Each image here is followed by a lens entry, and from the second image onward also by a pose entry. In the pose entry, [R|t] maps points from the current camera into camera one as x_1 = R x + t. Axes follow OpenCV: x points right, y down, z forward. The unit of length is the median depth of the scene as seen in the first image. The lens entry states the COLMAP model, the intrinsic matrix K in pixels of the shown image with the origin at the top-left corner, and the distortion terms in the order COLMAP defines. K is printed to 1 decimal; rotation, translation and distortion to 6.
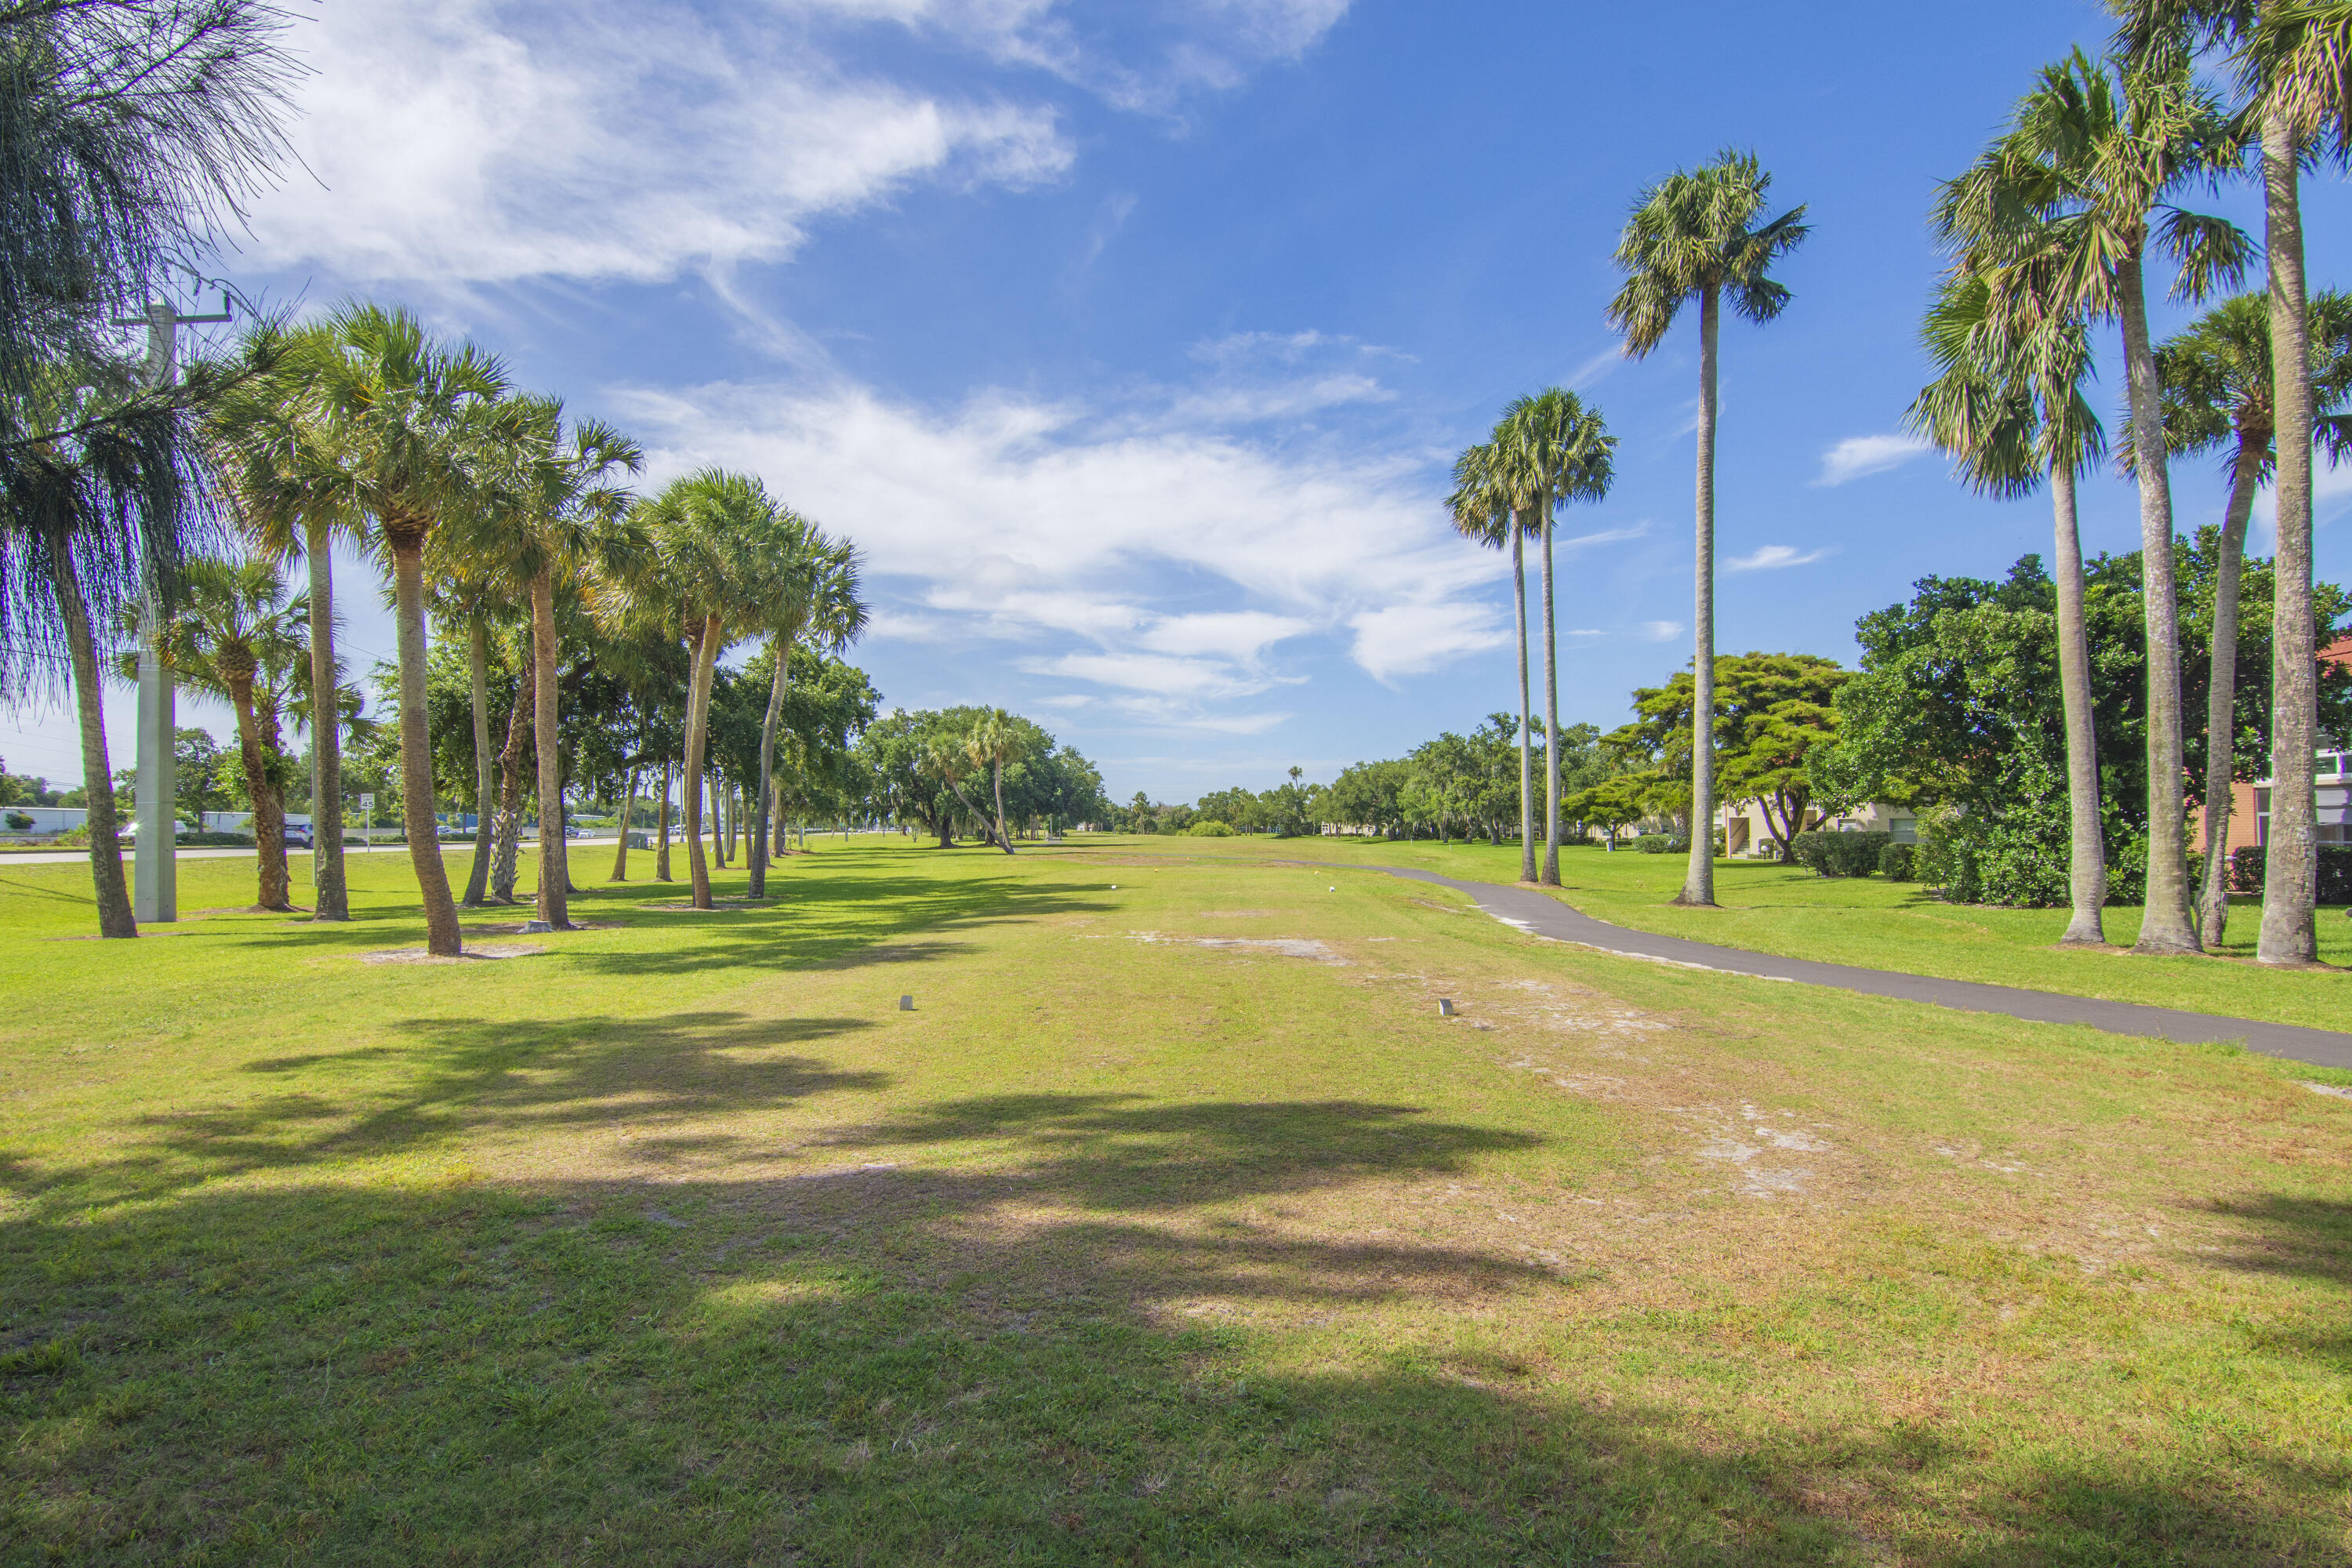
lens RADIAL K [[1123.5, 0, 1214.7], [0, 1123.5, 801.5], [0, 0, 1]] dist [-0.012534, -0.006646]
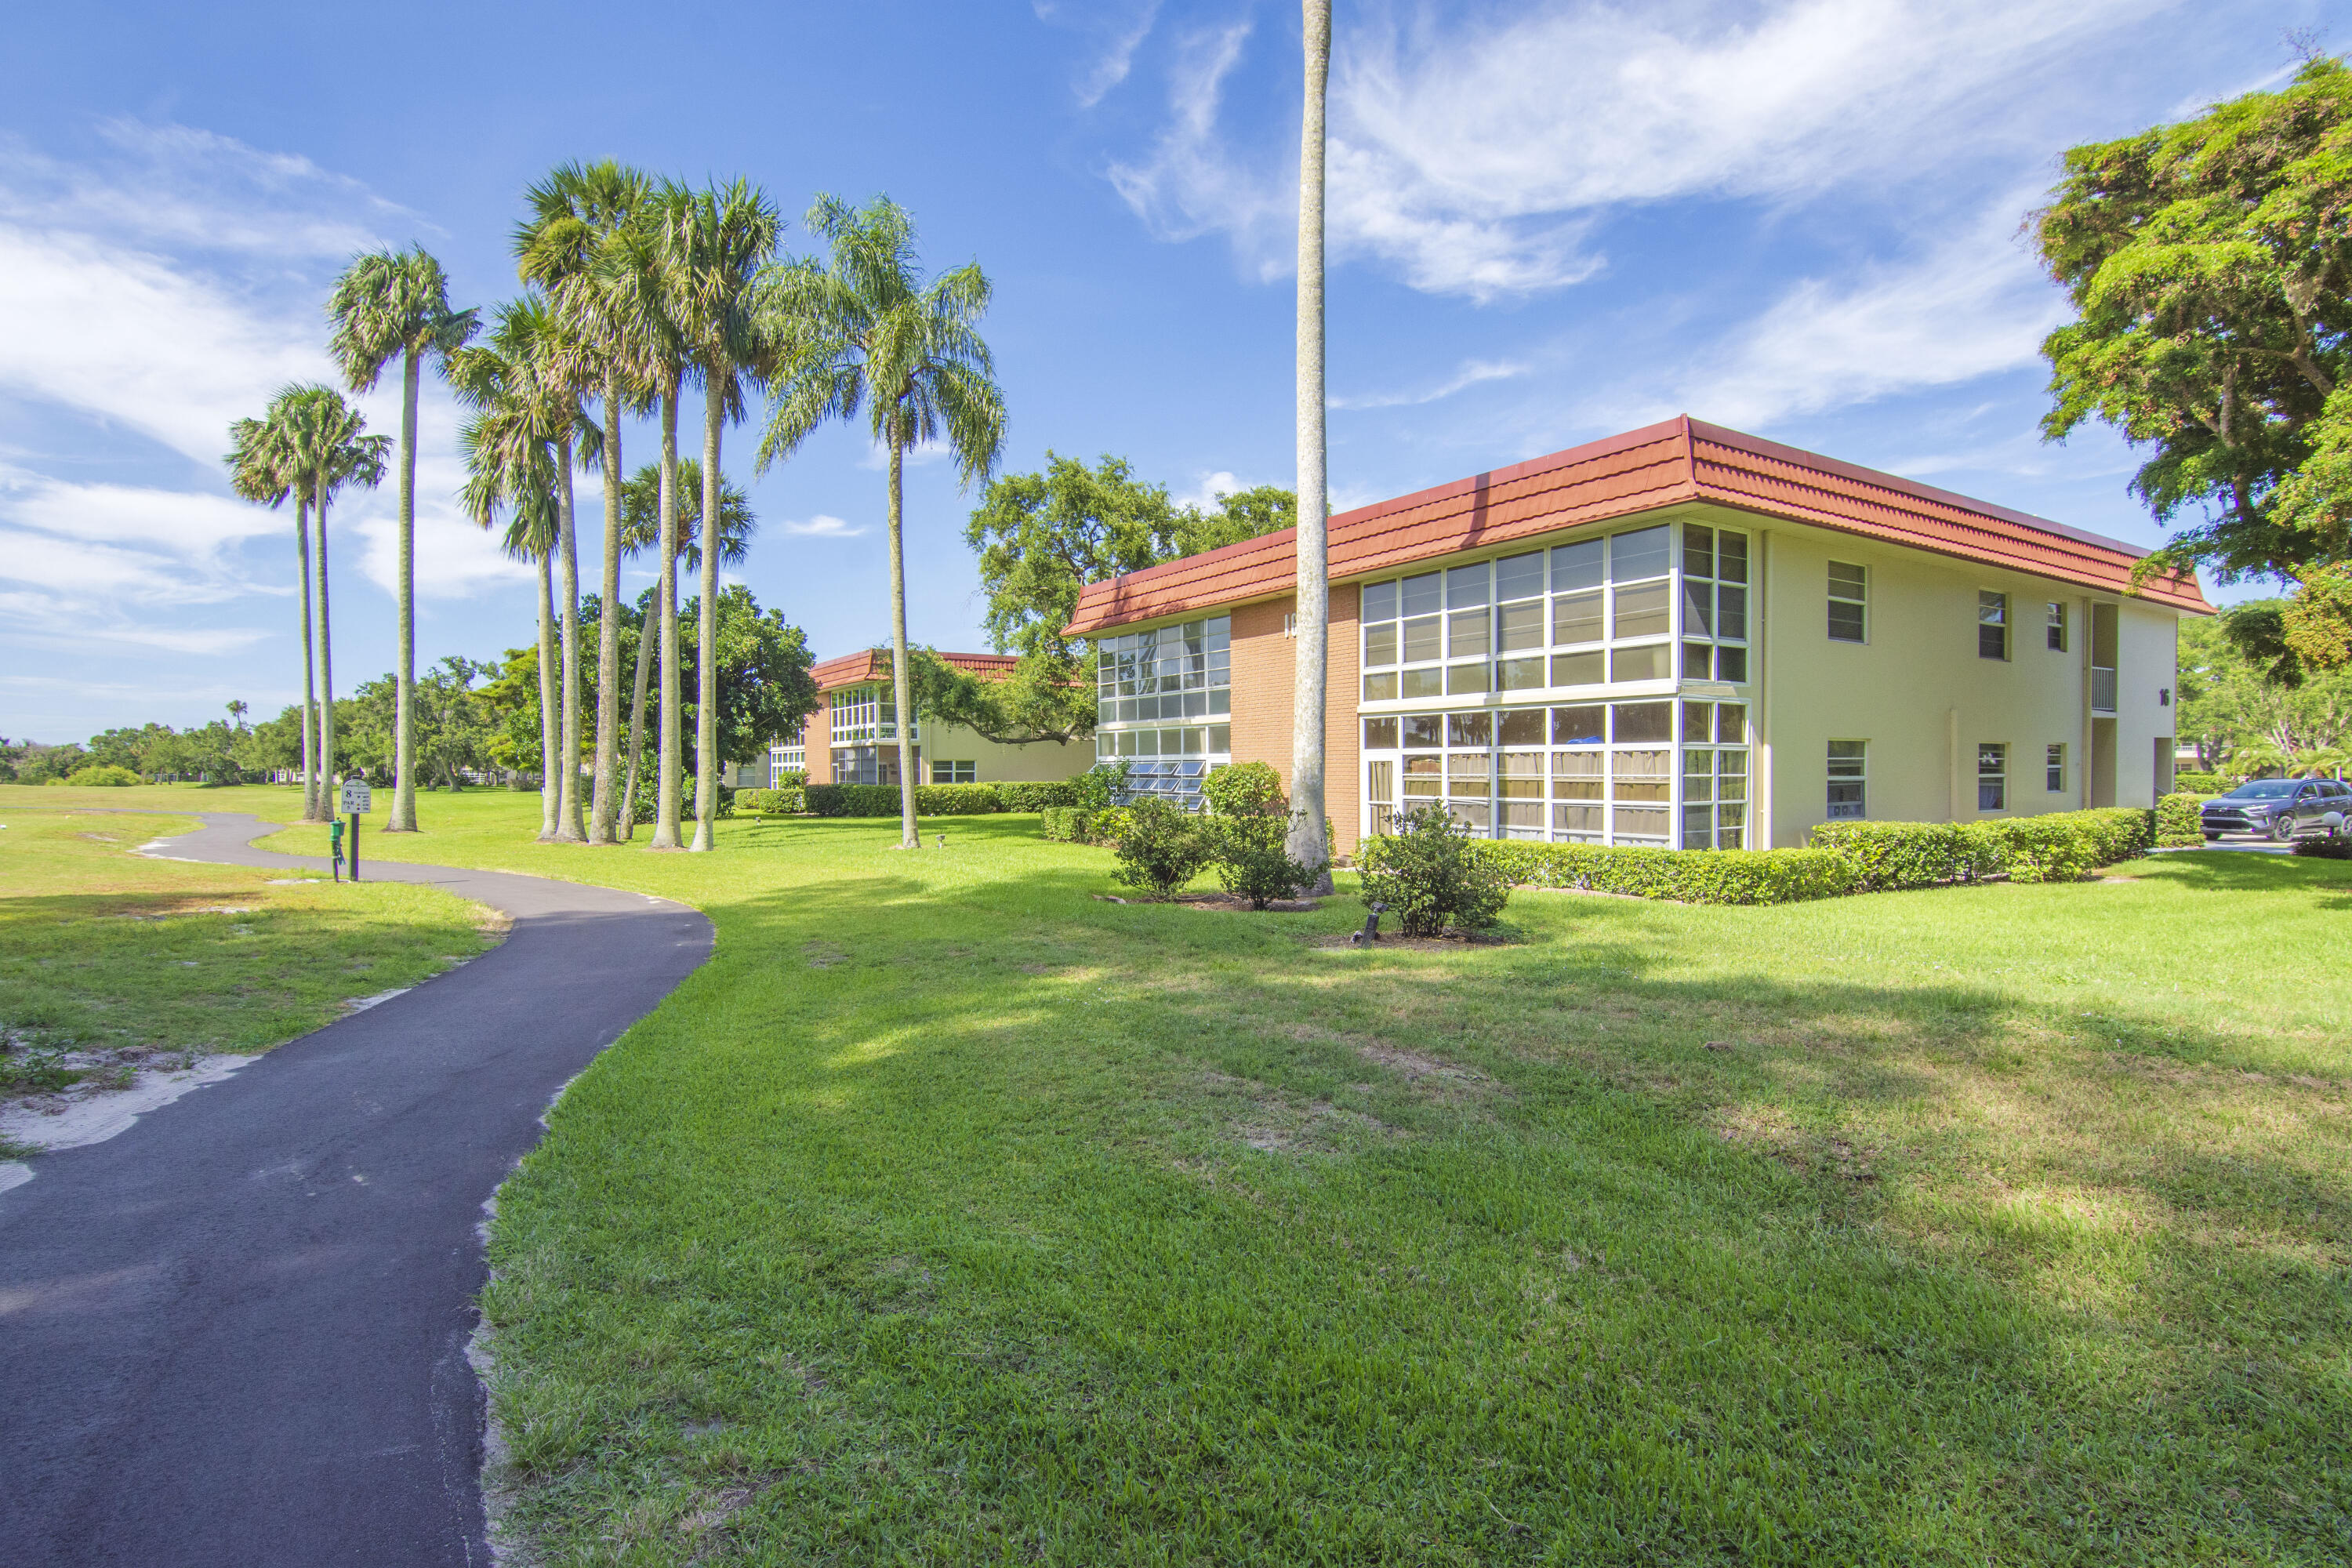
lens RADIAL K [[1123.5, 0, 1172.2], [0, 1123.5, 792.0], [0, 0, 1]] dist [-0.012534, -0.006646]
pose [[0.736004, -0.003958, 0.676966, 0.121497], [-0.020454, 0.999396, 0.028080, -0.003901], [-0.676668, -0.034514, 0.735479, -0.296451]]
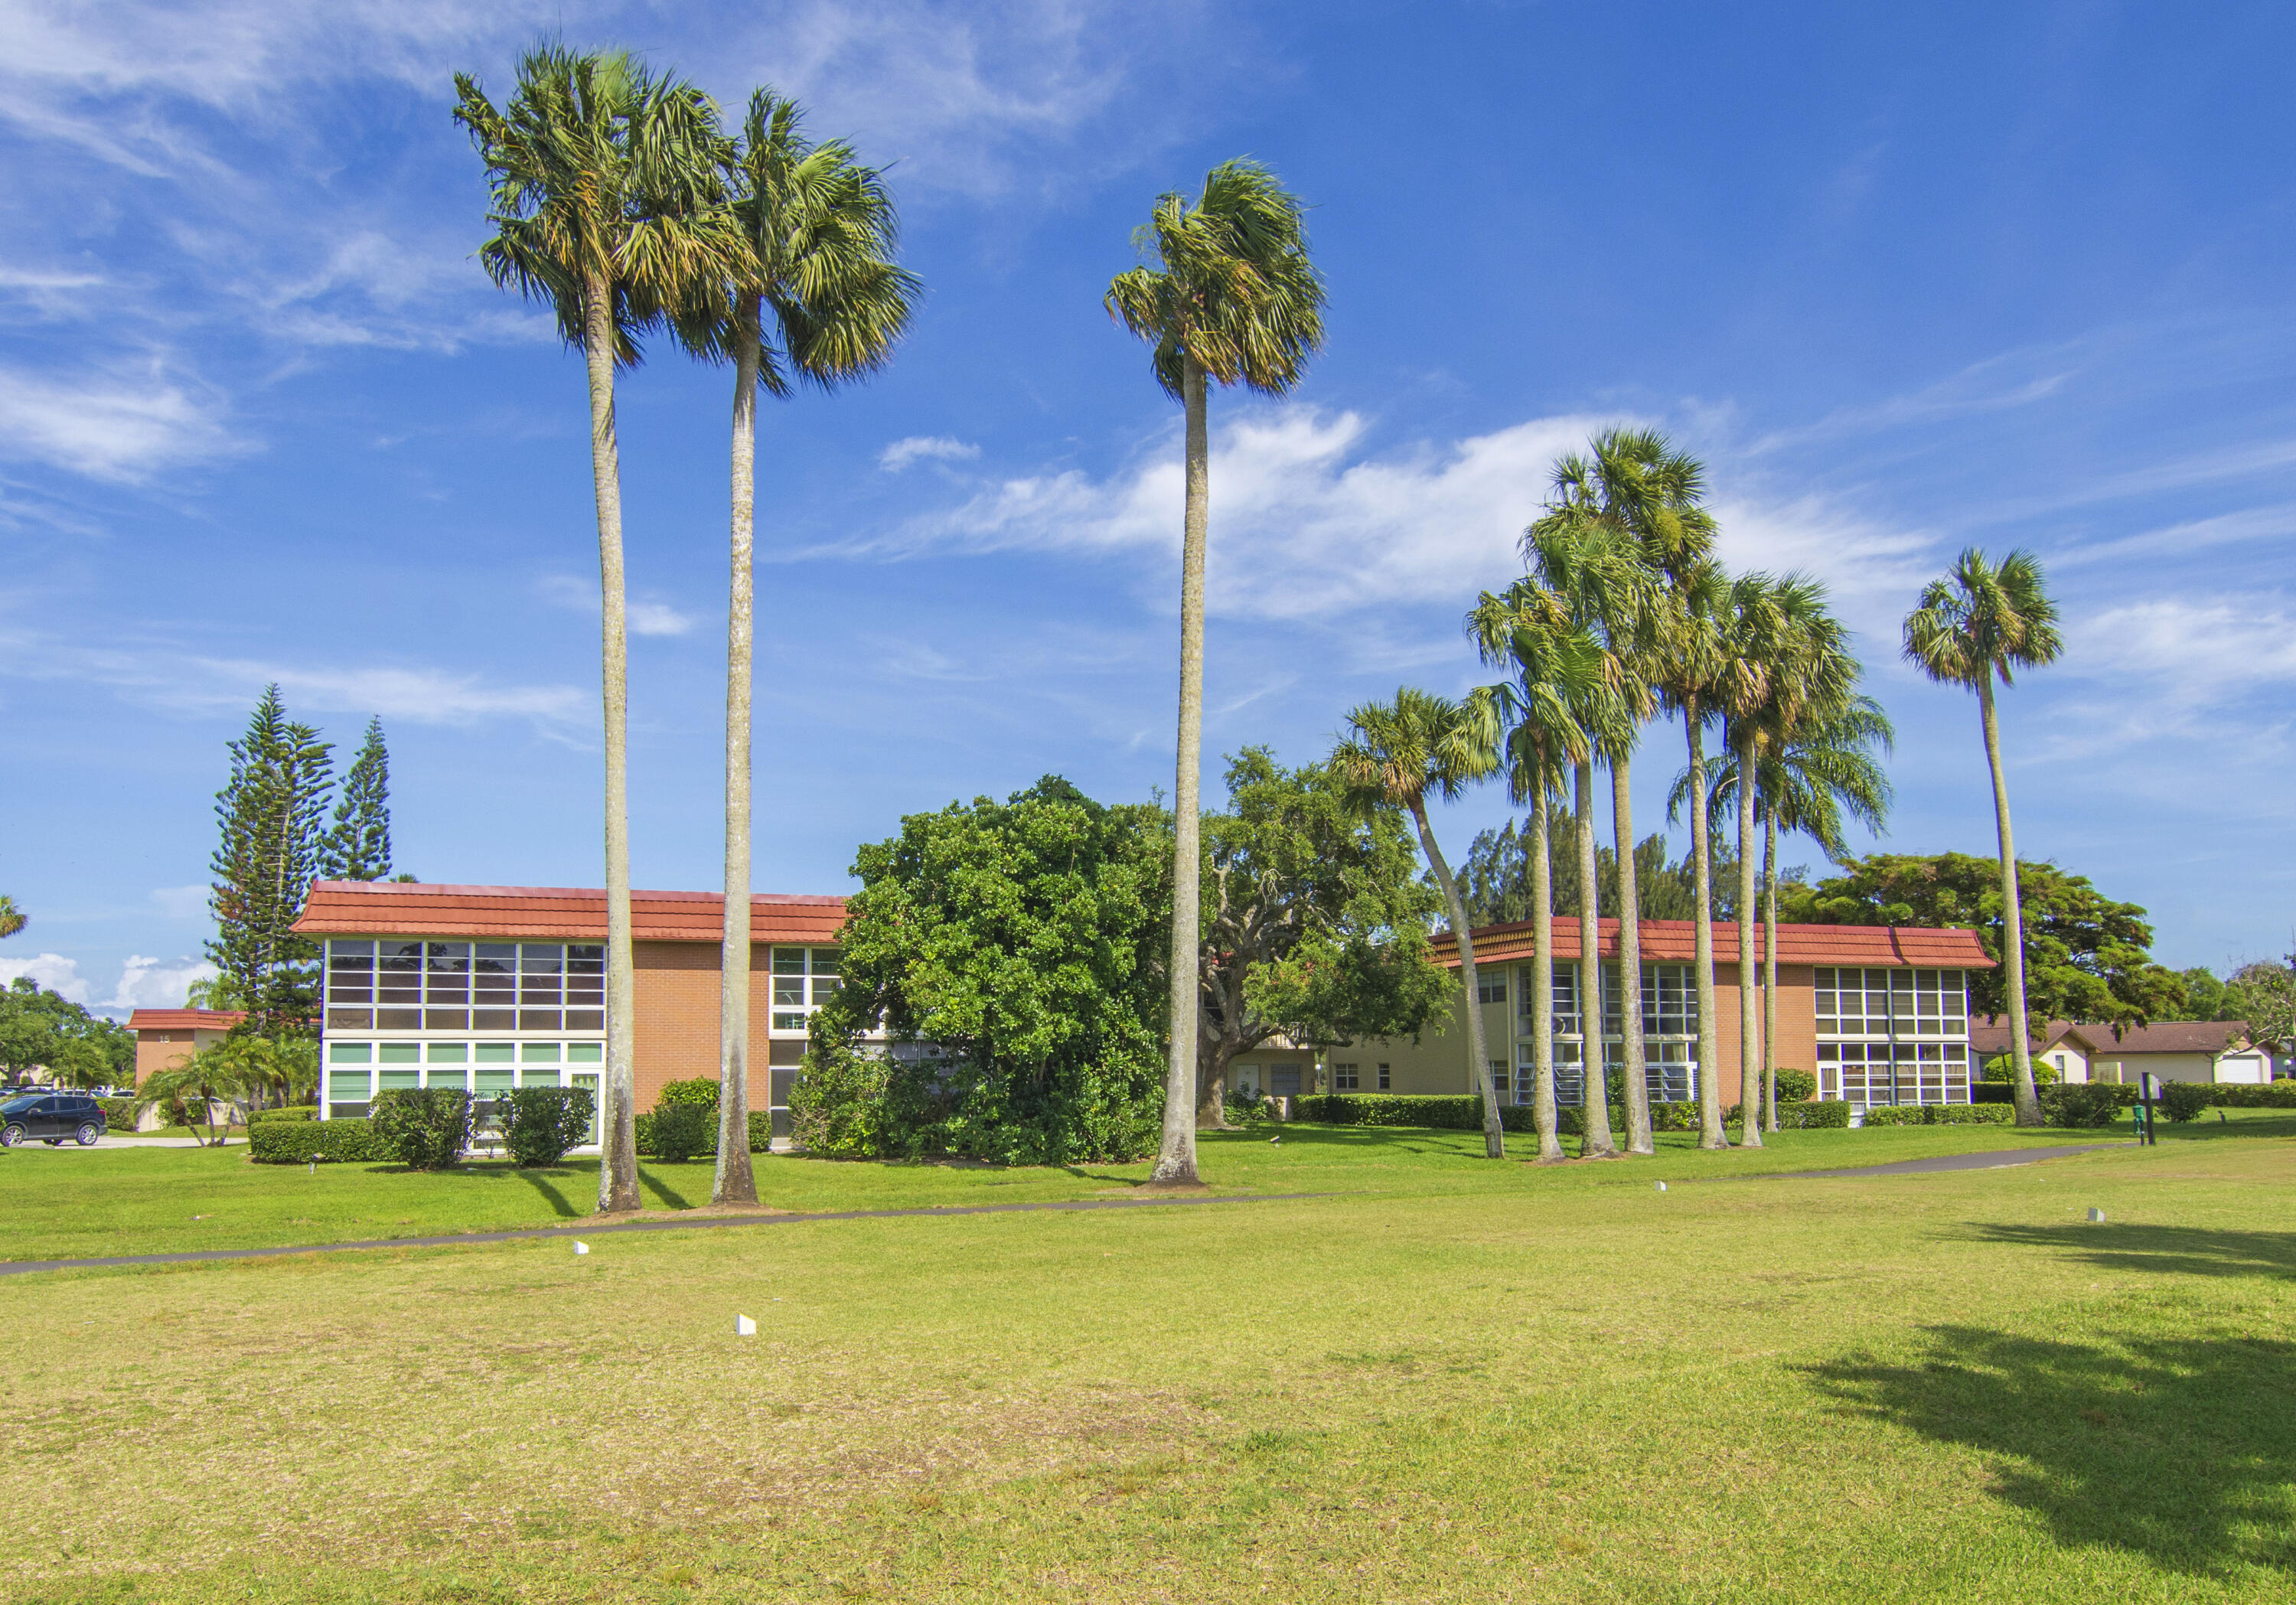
lens RADIAL K [[1566.1, 0, 1068.0], [0, 1566.1, 975.2], [0, 0, 1]] dist [-0.010007, -0.001509]
pose [[-0.456874, 0.076288, 0.886254, -0.210794], [-0.008226, 0.995911, -0.089967, 0.028884], [-0.889493, -0.048394, -0.454378, 0.818844]]
